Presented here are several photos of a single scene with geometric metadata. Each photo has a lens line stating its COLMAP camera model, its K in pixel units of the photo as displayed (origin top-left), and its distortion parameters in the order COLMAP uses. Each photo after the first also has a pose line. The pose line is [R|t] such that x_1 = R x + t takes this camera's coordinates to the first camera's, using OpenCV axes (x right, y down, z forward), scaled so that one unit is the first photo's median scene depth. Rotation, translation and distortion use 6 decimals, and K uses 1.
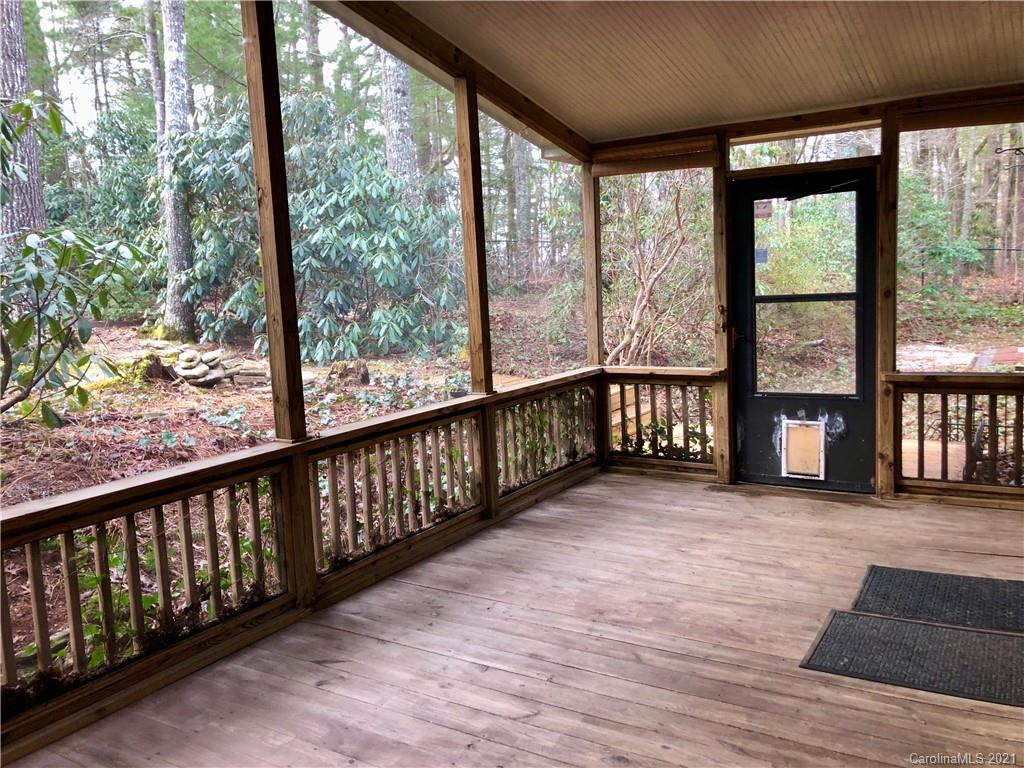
lens RADIAL K [[831.9, 0, 513.5], [0, 831.9, 377.0], [0, 0, 1]] dist [0.033008, -0.023524]
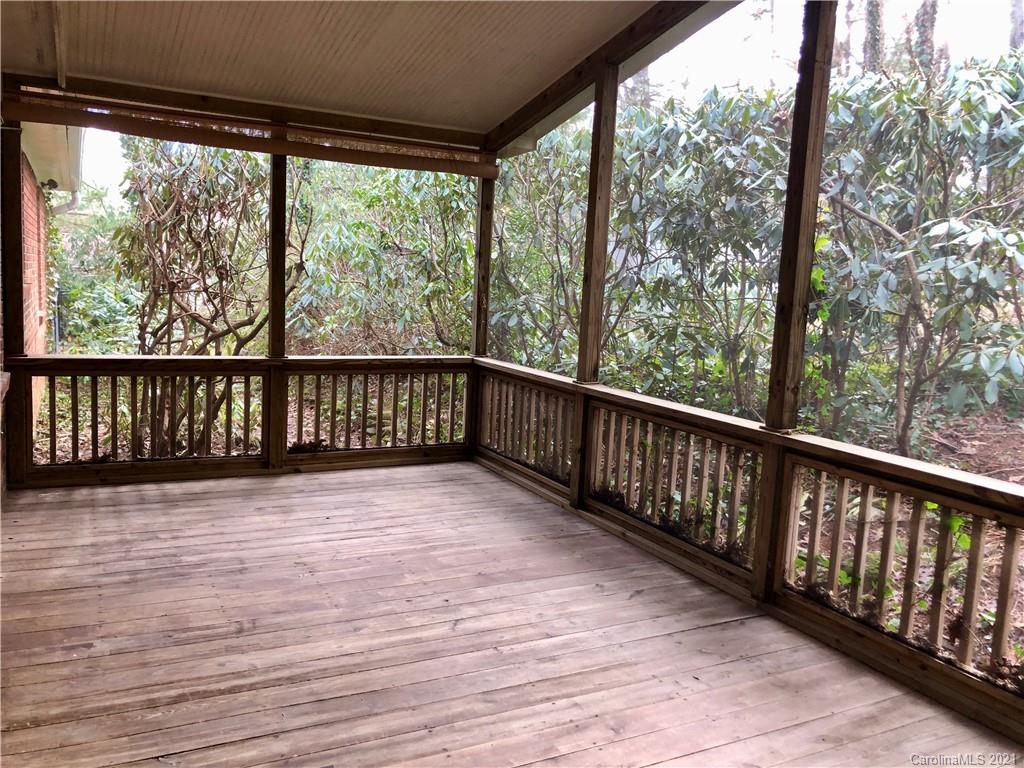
lens RADIAL K [[831.9, 0, 513.5], [0, 831.9, 377.0], [0, 0, 1]] dist [0.033008, -0.023524]
pose [[-0.508939, 0.118935, -0.852546, 0.855663], [-0.124346, 0.969863, 0.209531, -0.181225], [0.851774, 0.212650, -0.478812, 1.407171]]
